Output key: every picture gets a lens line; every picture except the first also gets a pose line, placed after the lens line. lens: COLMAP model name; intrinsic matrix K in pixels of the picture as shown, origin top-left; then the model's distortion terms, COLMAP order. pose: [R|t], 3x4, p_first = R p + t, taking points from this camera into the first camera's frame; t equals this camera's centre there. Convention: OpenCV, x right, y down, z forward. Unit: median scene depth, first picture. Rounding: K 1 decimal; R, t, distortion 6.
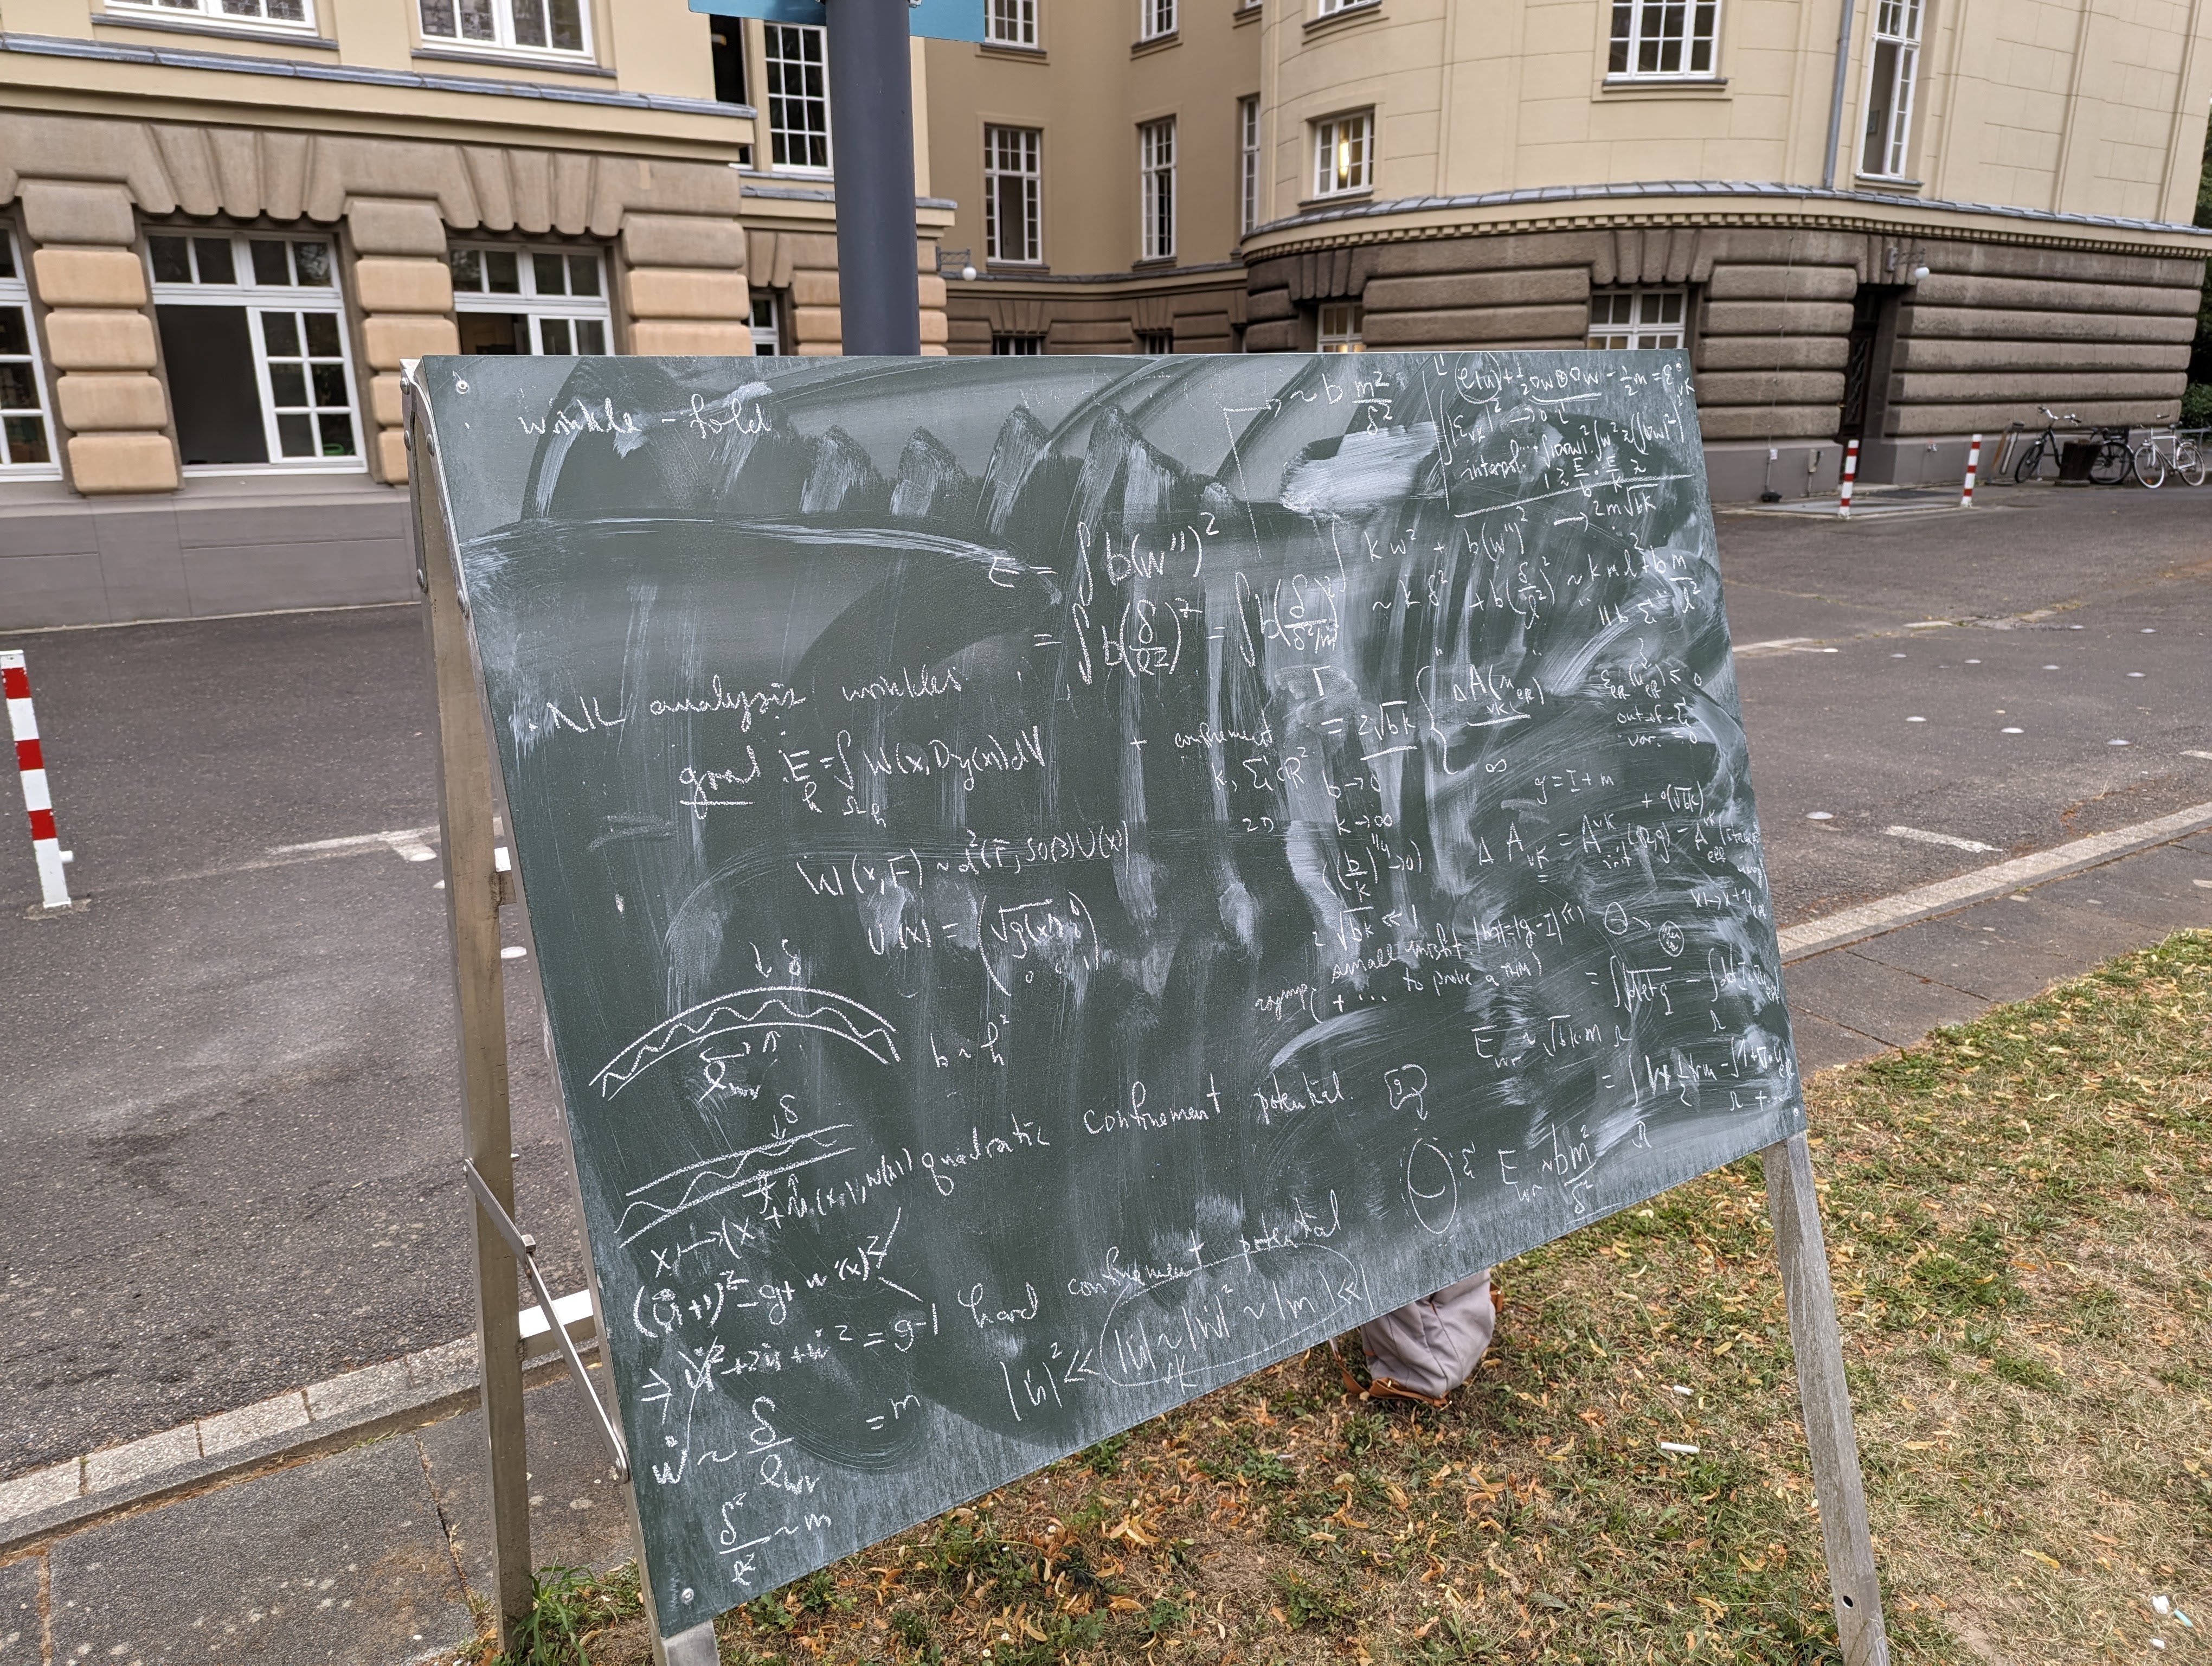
lens RADIAL K [[1557.6, 0, 1106.0], [0, 1557.6, 833.0], [0, 0, 1]] dist [0.098951, -0.105575]
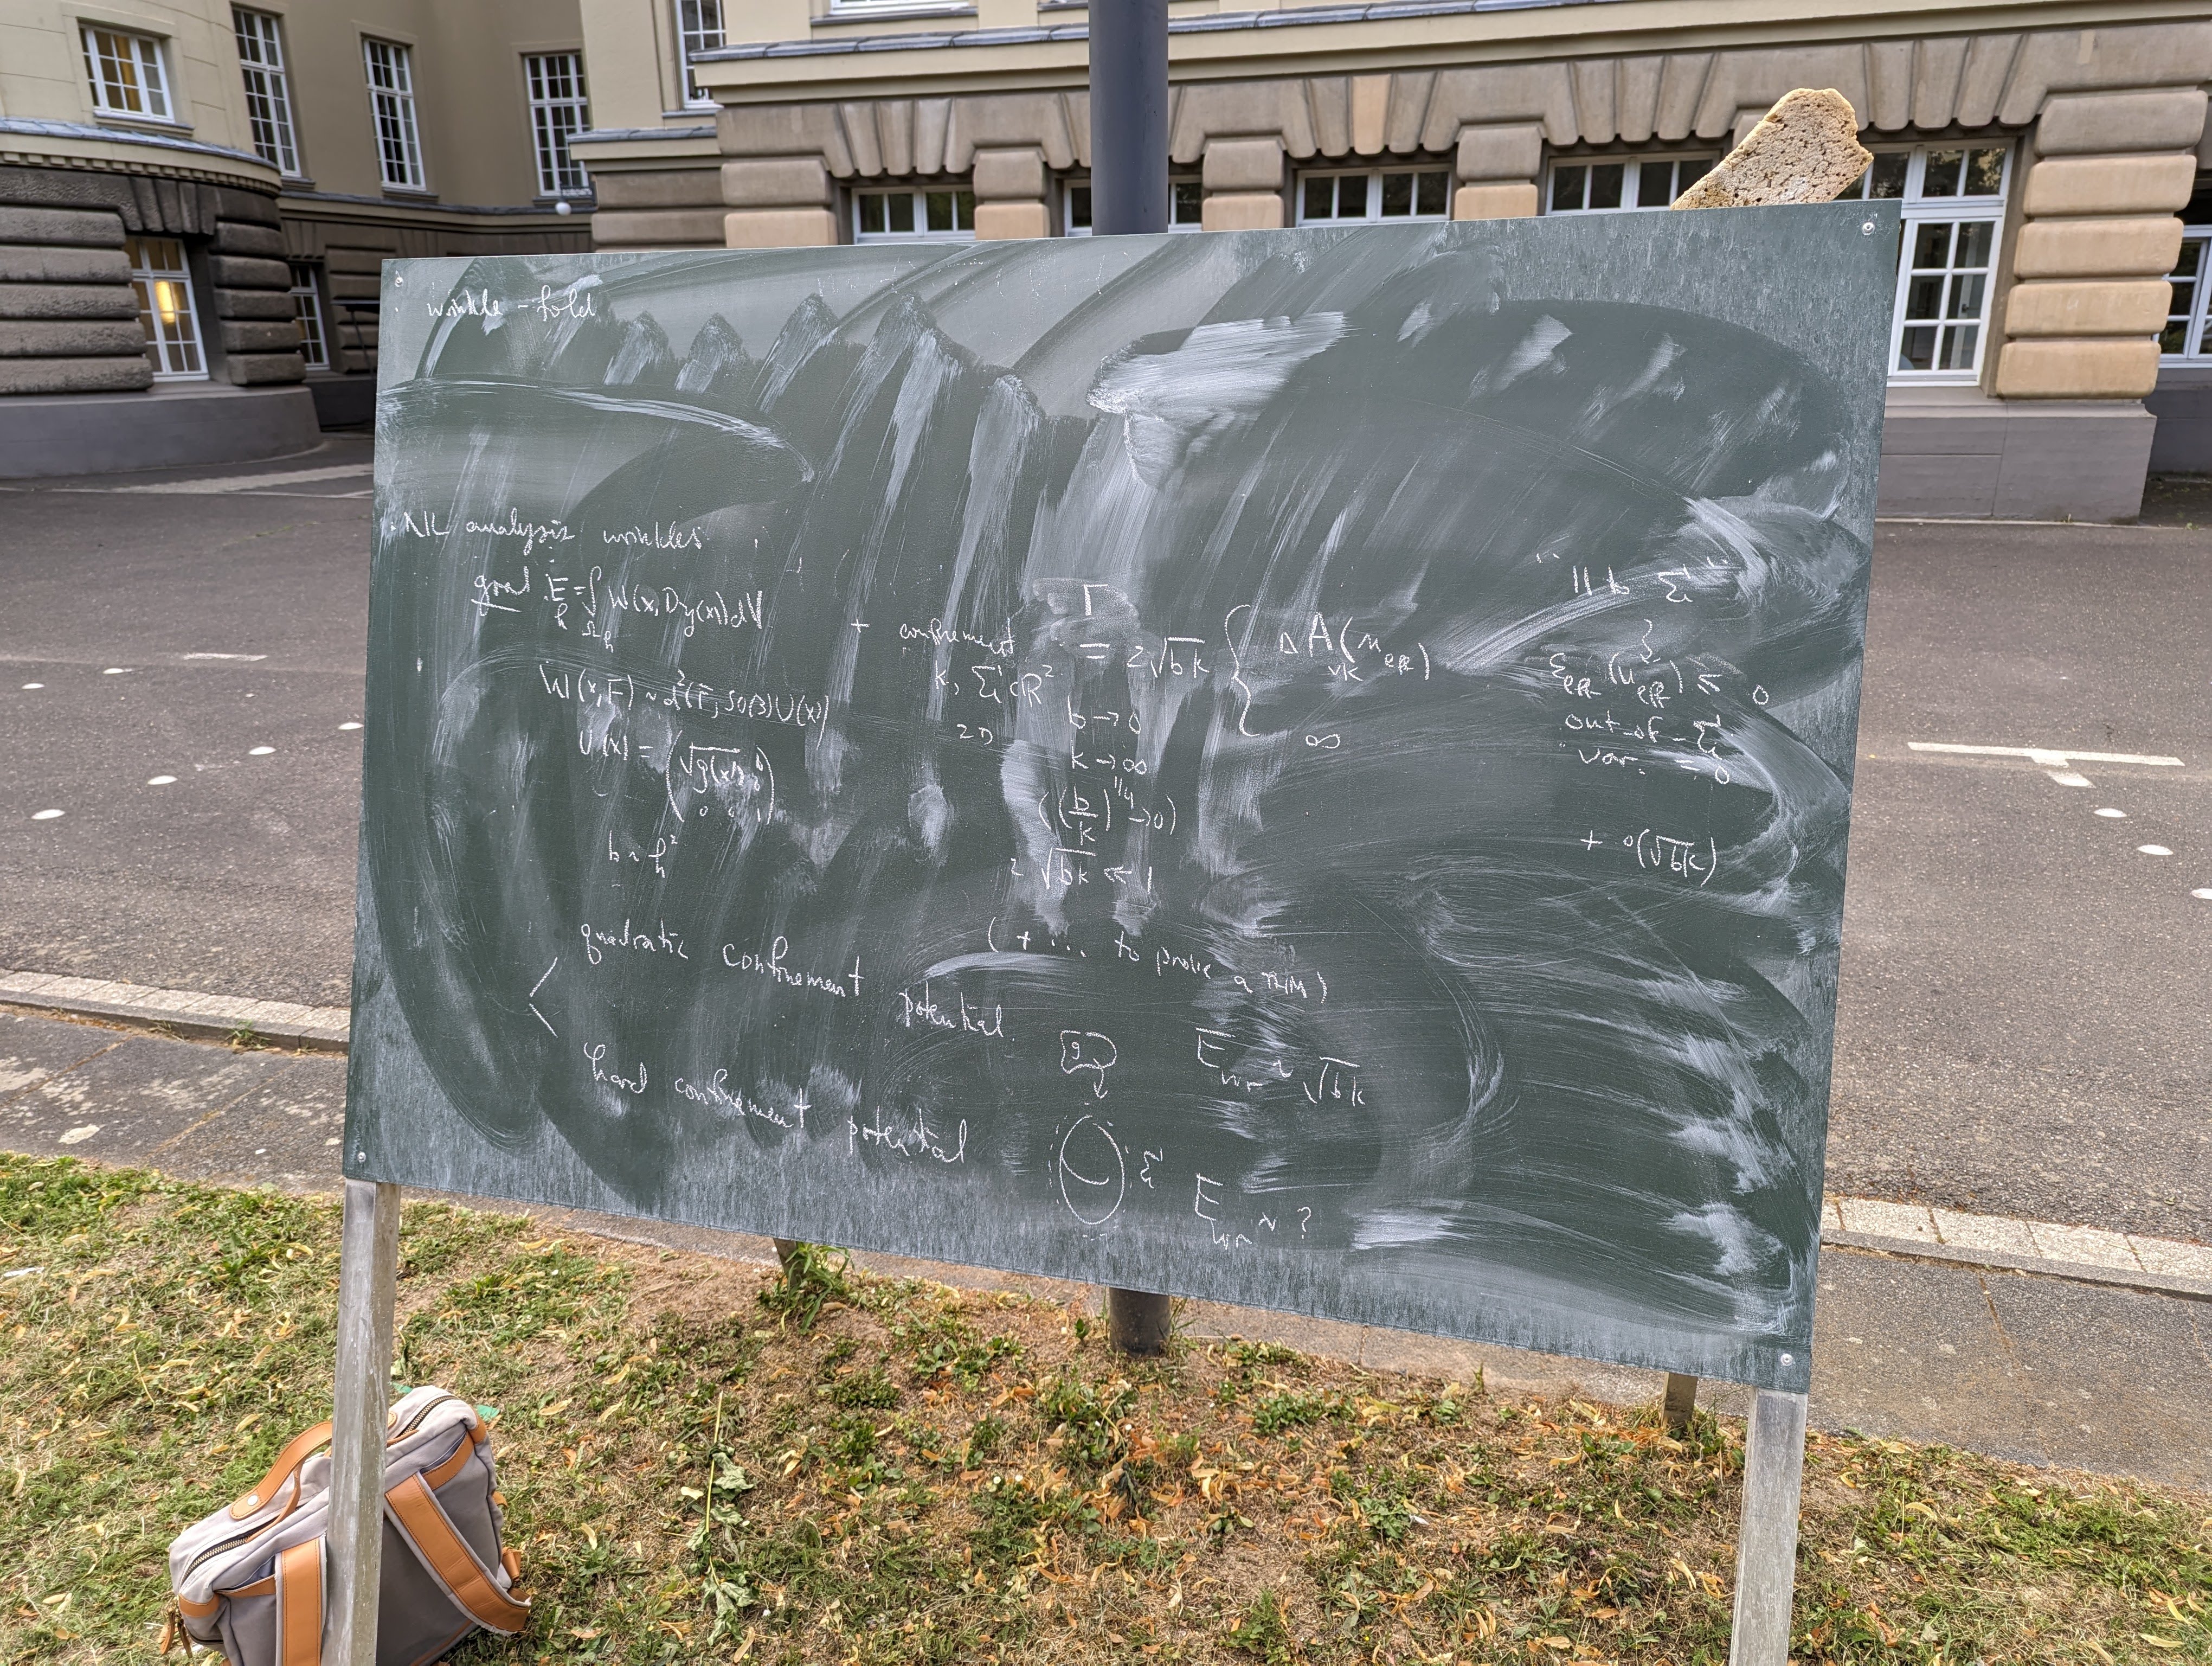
lens RADIAL K [[1557.6, 0, 1106.0], [0, 1557.6, 833.0], [0, 0, 1]] dist [0.098951, -0.105575]
pose [[0.645426, 0.233818, -0.727155, 0.874064], [-0.199430, 0.970558, 0.135070, -0.093175], [0.737328, 0.057838, 0.673054, 0.411641]]
